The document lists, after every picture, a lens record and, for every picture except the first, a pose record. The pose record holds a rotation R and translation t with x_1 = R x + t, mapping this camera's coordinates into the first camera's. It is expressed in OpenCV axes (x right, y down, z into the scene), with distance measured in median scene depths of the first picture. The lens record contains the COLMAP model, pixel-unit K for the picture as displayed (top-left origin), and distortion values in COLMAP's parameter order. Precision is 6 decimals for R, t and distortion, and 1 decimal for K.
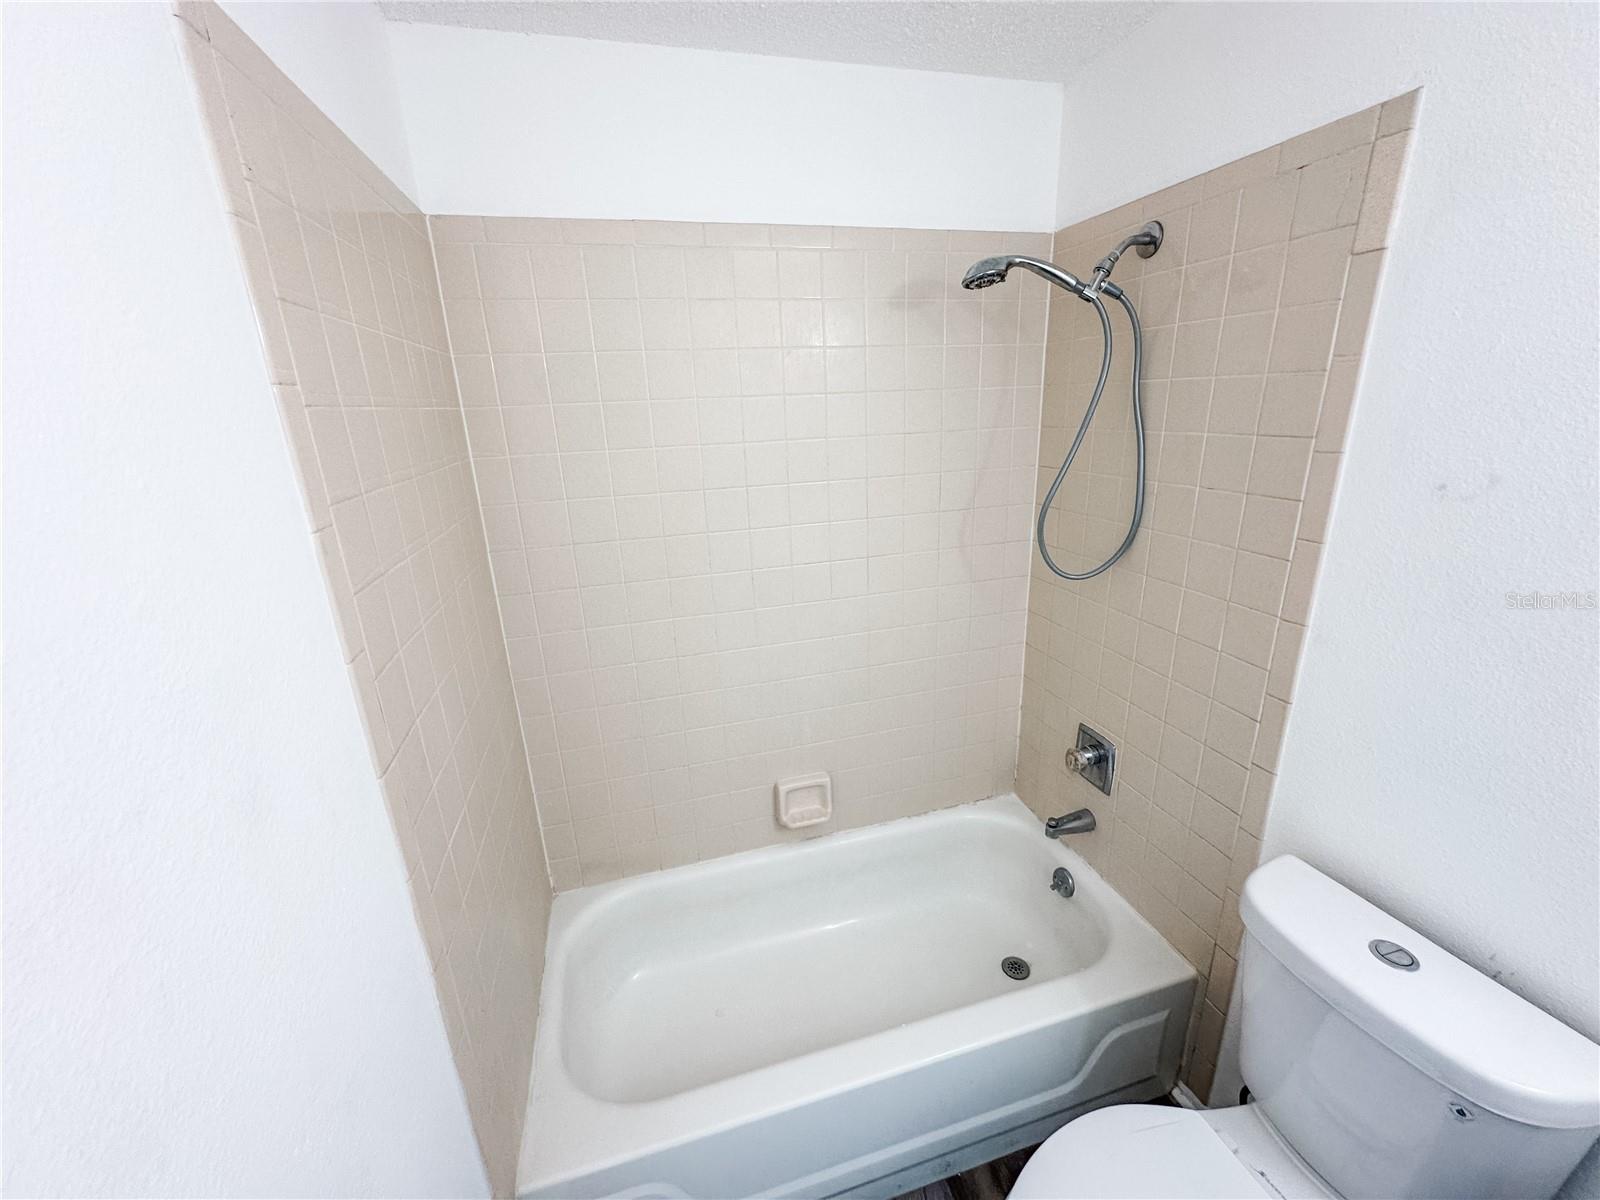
lens RADIAL K [[638.4, 0, 800.0], [0, 638.4, 600.0], [0, 0, 1]] dist [-0.002890, 0.001154]
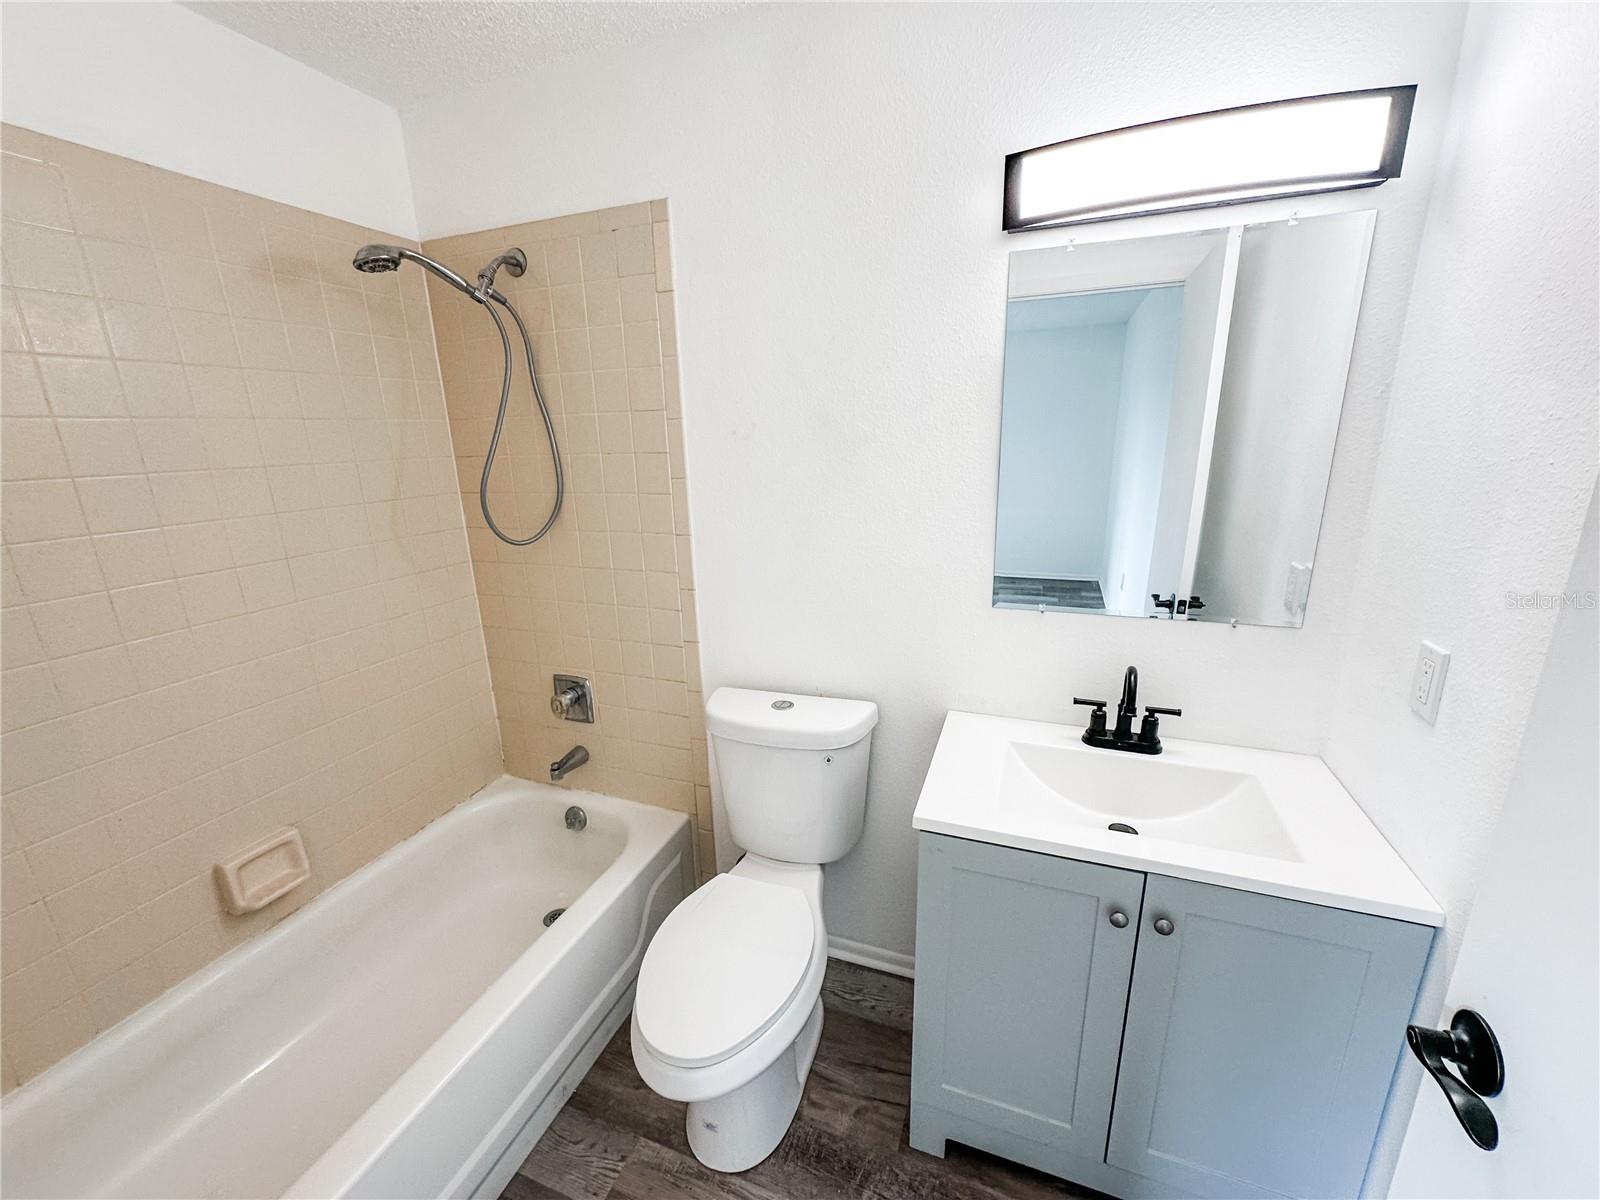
lens RADIAL K [[638.4, 0, 800.0], [0, 638.4, 600.0], [0, 0, 1]] dist [-0.002890, 0.001154]
pose [[0.594525, -0.182488, 0.783095, -0.217344], [0.243918, 0.968945, 0.040615, 0.159110], [-0.766188, 0.166865, 0.620574, -0.090431]]
